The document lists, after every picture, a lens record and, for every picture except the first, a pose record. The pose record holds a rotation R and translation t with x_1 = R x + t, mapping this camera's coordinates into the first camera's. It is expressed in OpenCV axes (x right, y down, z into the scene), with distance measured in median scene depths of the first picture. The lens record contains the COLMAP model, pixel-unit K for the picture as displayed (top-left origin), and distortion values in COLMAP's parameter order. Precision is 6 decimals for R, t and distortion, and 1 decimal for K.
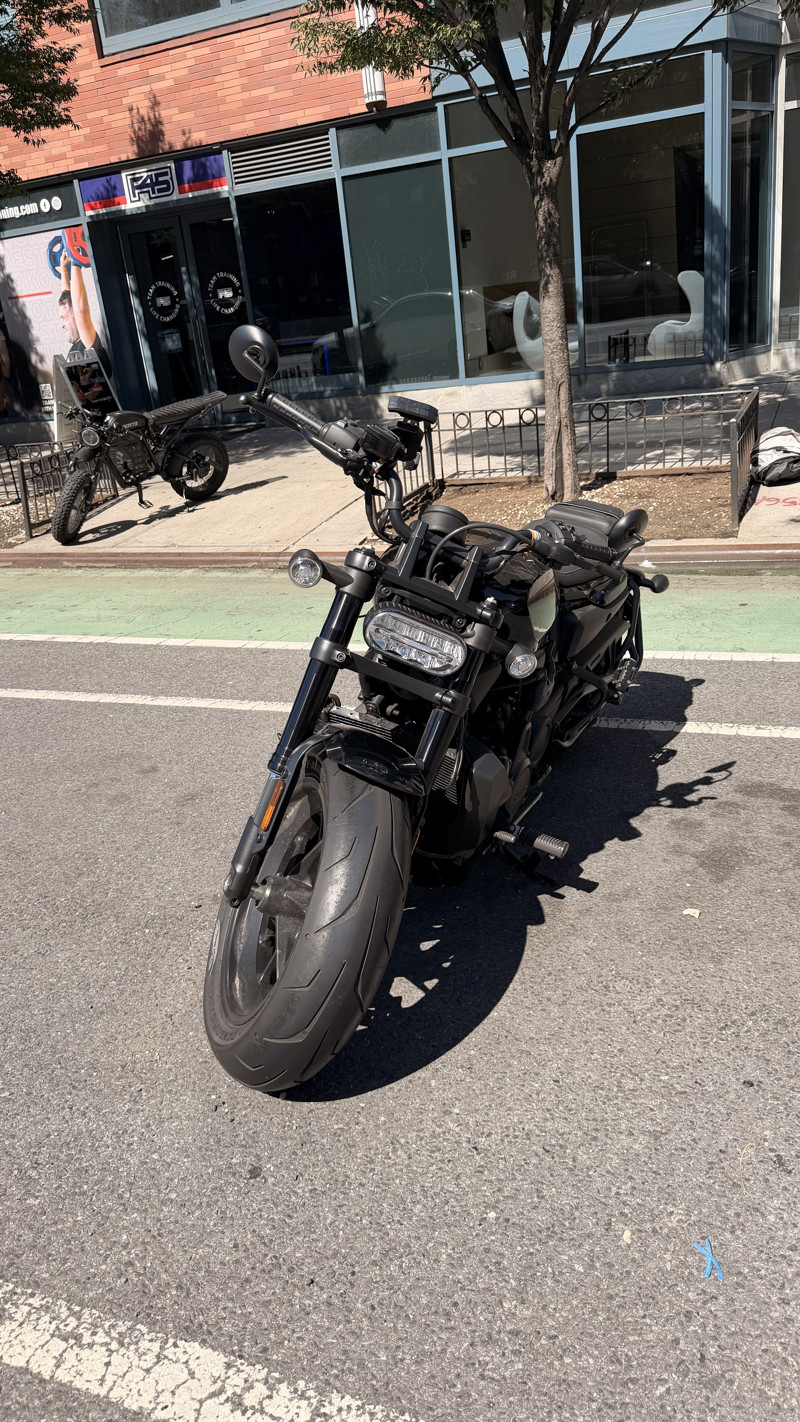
lens RADIAL K [[1012.8, 0, 401.7], [0, 1012.8, 711.8], [0, 0, 1]] dist [0.003367, -0.012094]
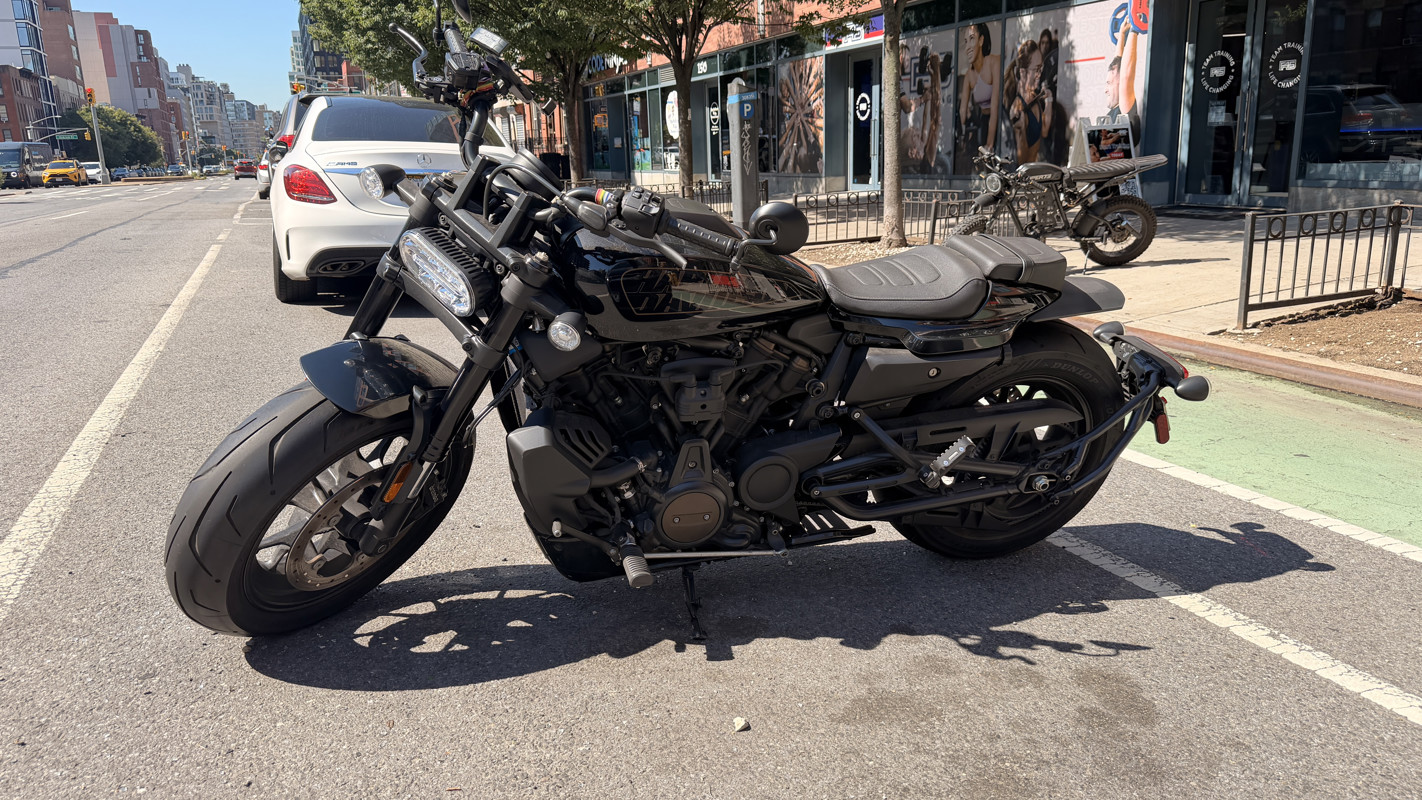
lens RADIAL K [[1012.8, 0, 714.6], [0, 1012.8, 400.7], [0, 0, 1]] dist [0.003367, -0.012094]
pose [[0.707150, 0.257709, -0.658426, 0.191578], [-0.311369, 0.949559, 0.037248, -0.015671], [0.634813, 0.178674, 0.751723, 0.097533]]
